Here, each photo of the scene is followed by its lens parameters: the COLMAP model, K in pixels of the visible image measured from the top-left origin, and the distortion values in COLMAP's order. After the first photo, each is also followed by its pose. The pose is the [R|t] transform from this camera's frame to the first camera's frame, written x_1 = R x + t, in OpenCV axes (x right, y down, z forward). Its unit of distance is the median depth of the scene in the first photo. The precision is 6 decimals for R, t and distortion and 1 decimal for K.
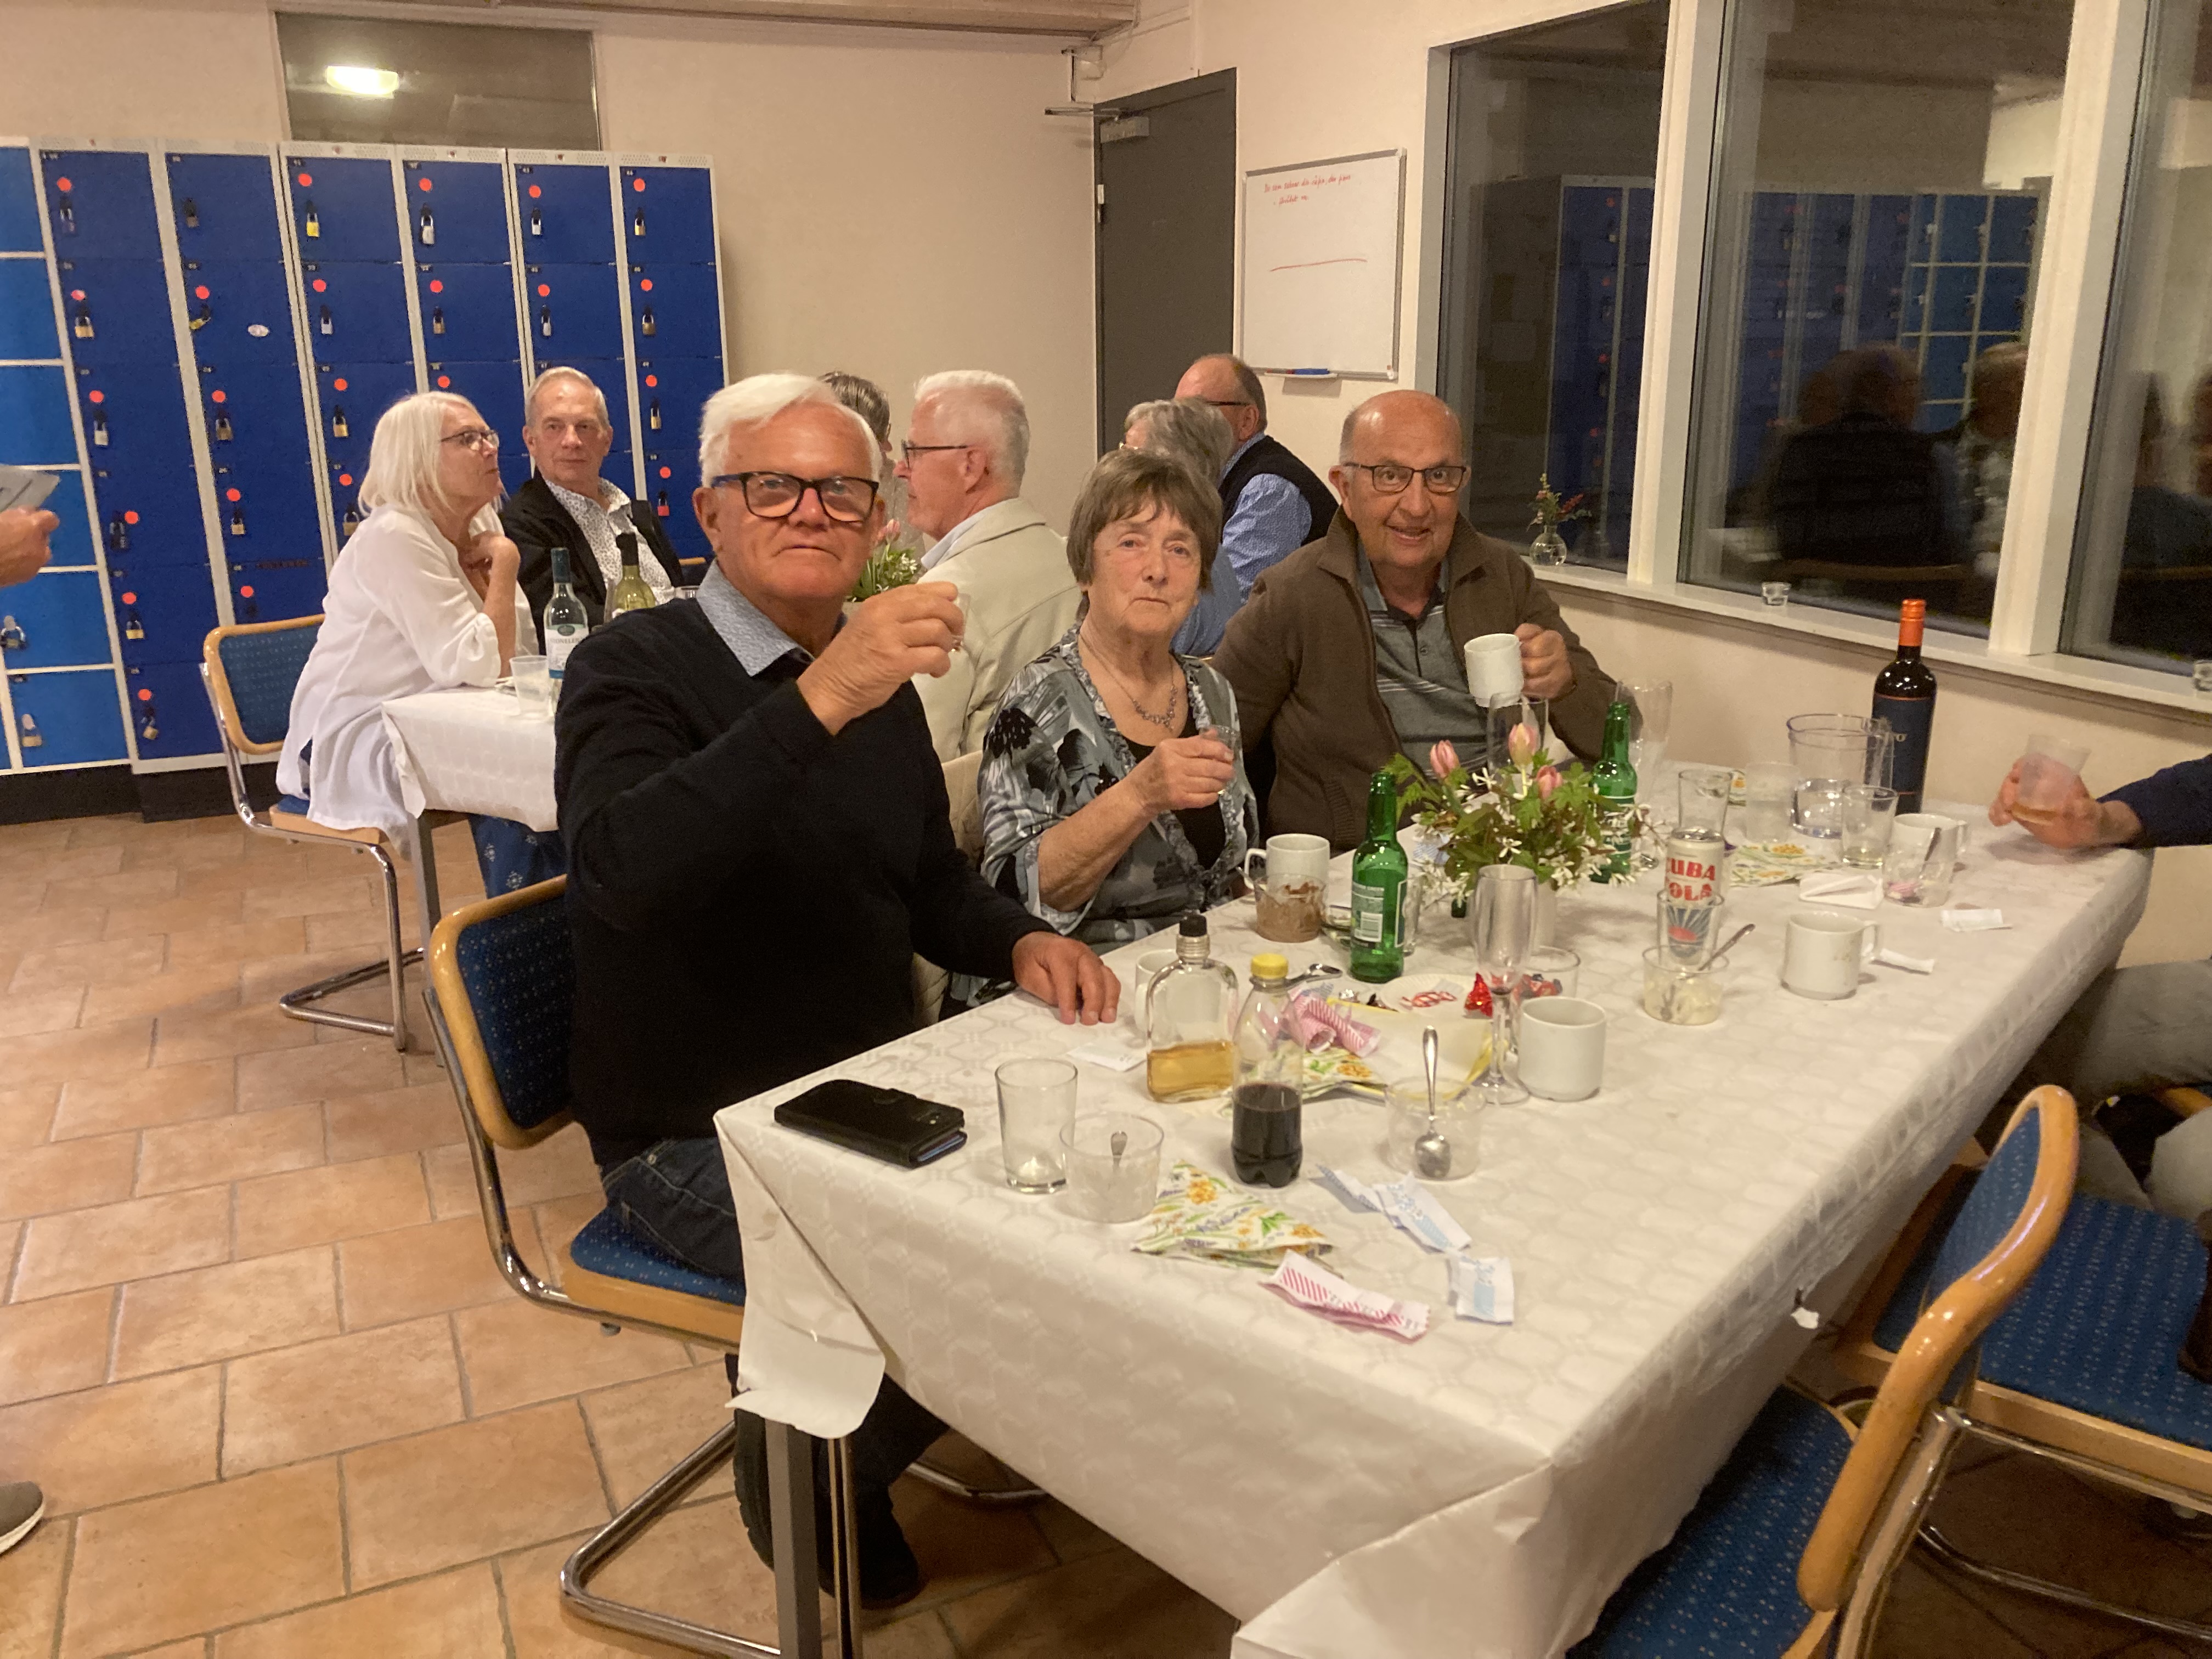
lens RADIAL K [[1824.7, 0, 1106.0], [0, 1824.7, 829.5], [0, 0, 1]] dist [0.053055, -0.000673]
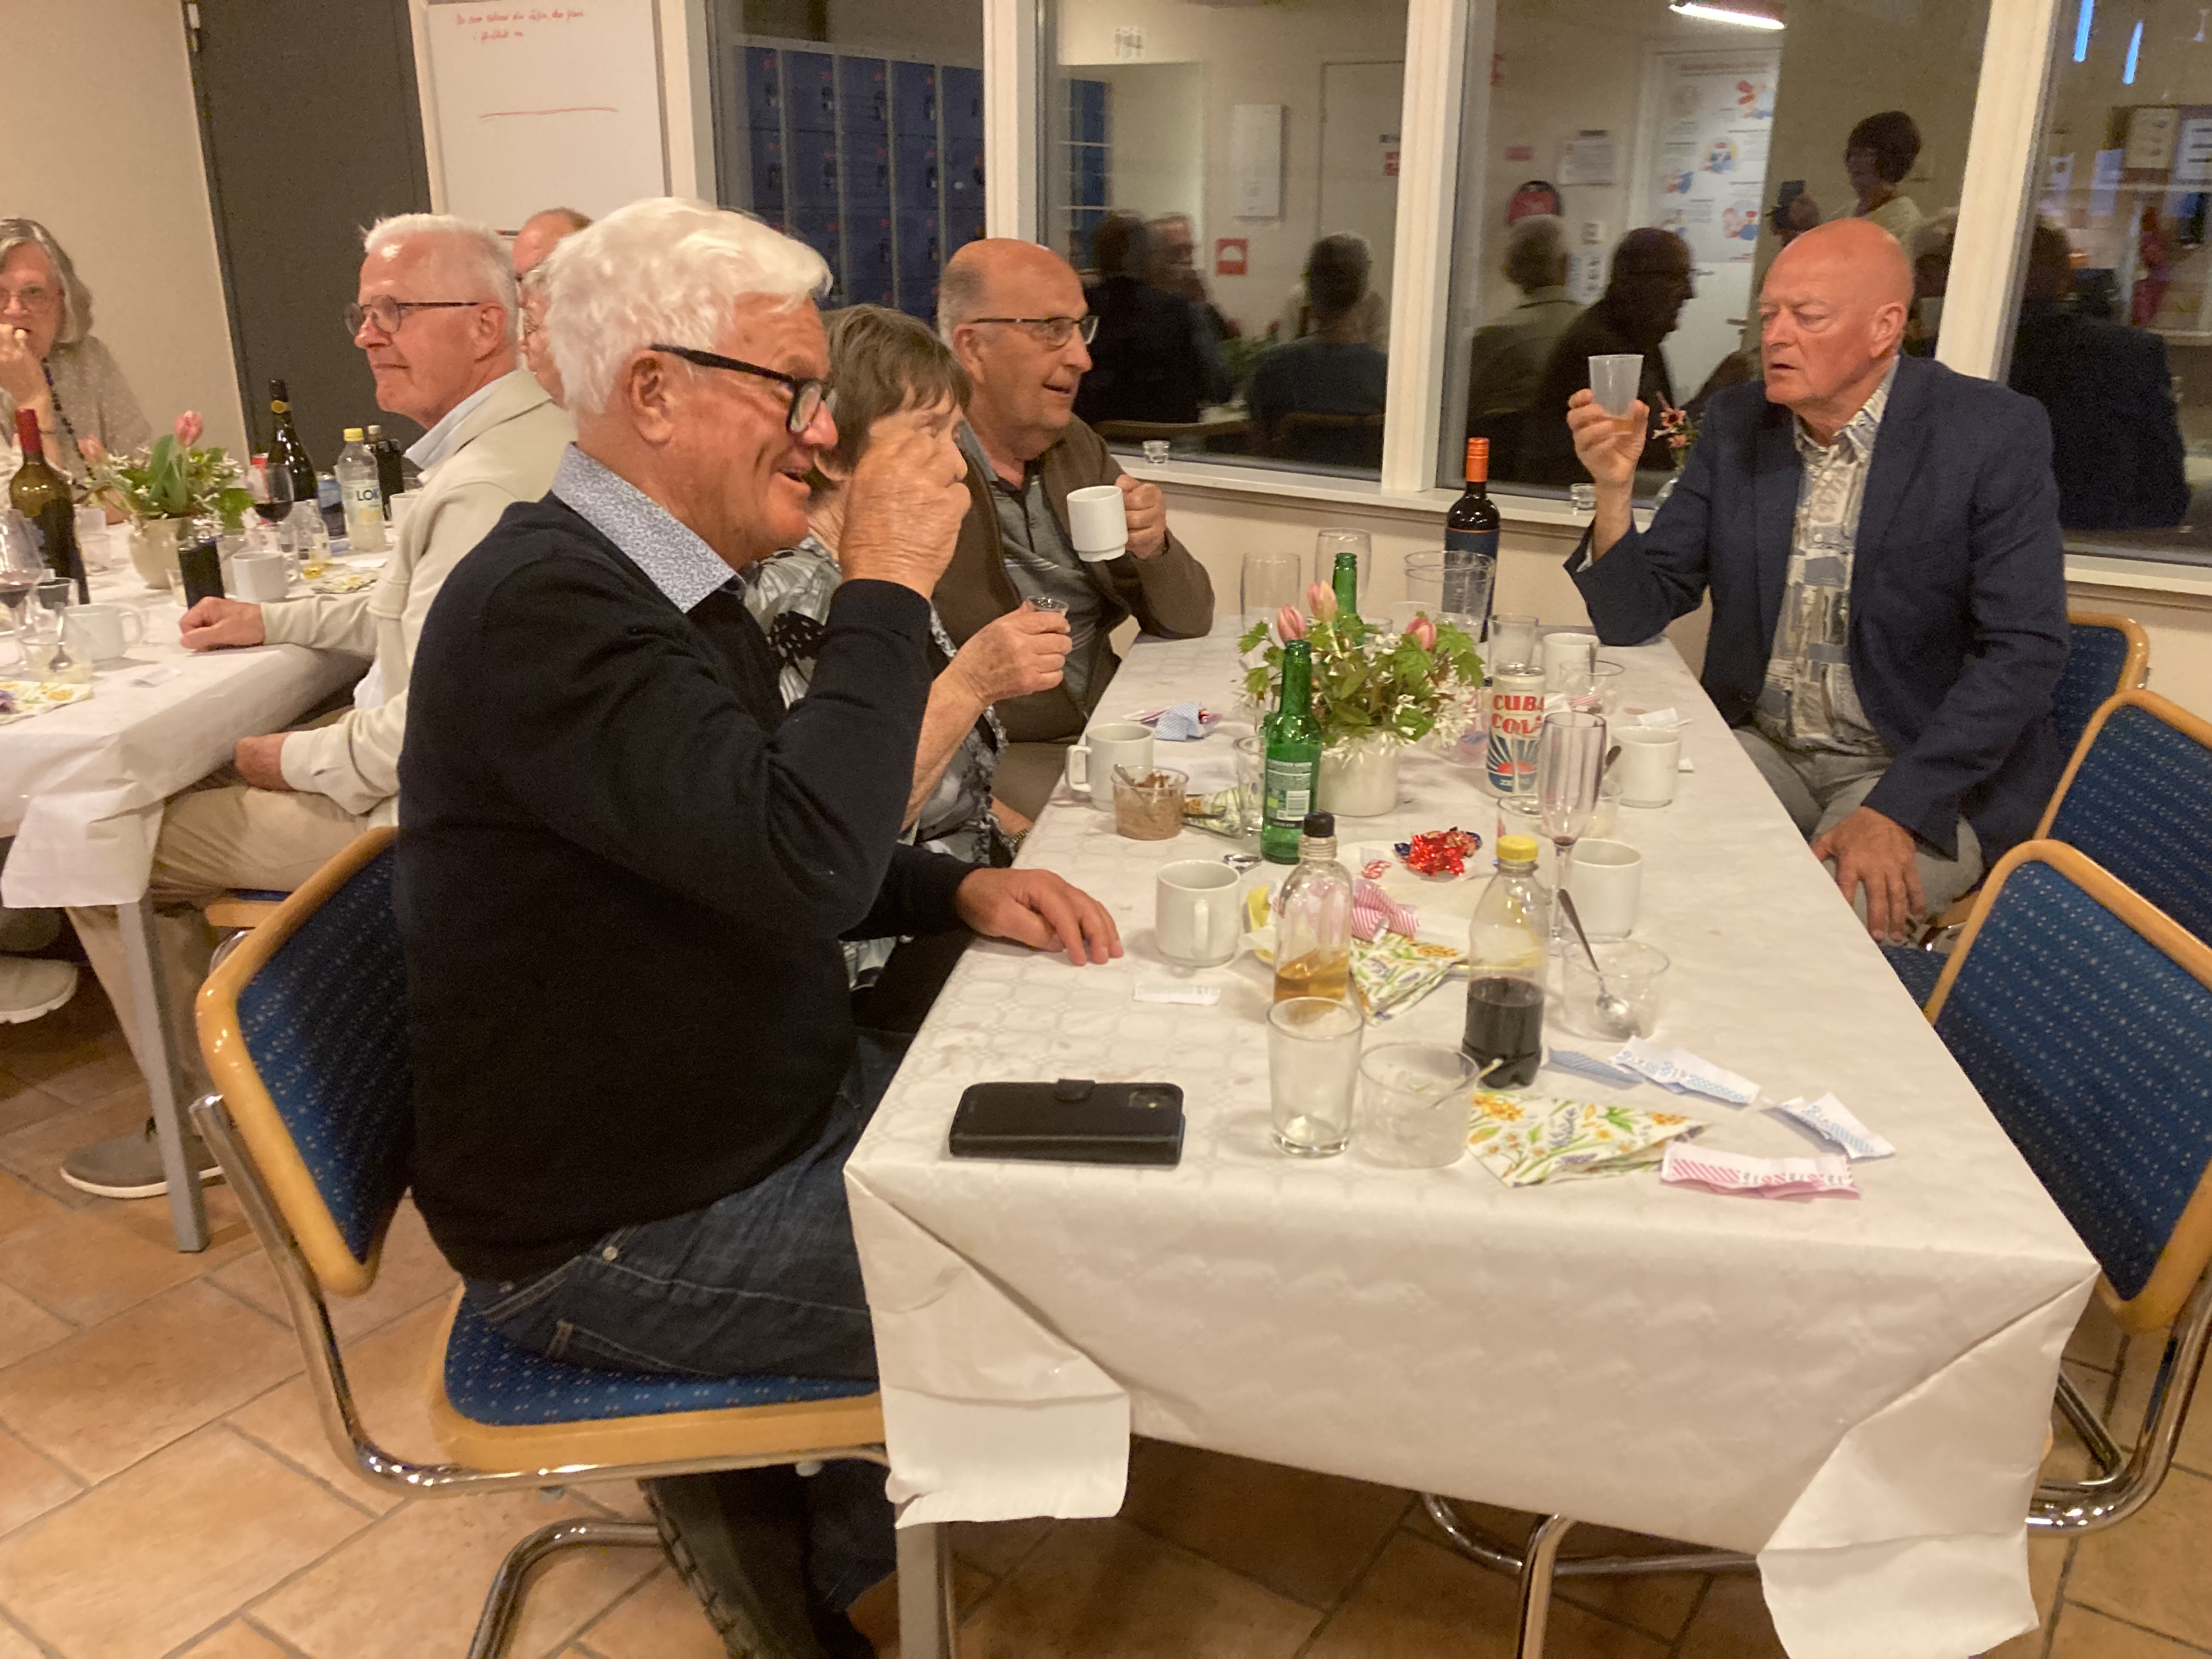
lens RADIAL K [[1810.2, 0, 1106.0], [0, 1810.2, 829.5], [0, 0, 1]] dist [0.038799, -0.050033]
pose [[0.848211, -0.157479, 0.505706, -0.428596], [0.126335, 0.987373, 0.095573, -0.037546], [-0.514372, -0.017178, 0.857395, 0.261867]]
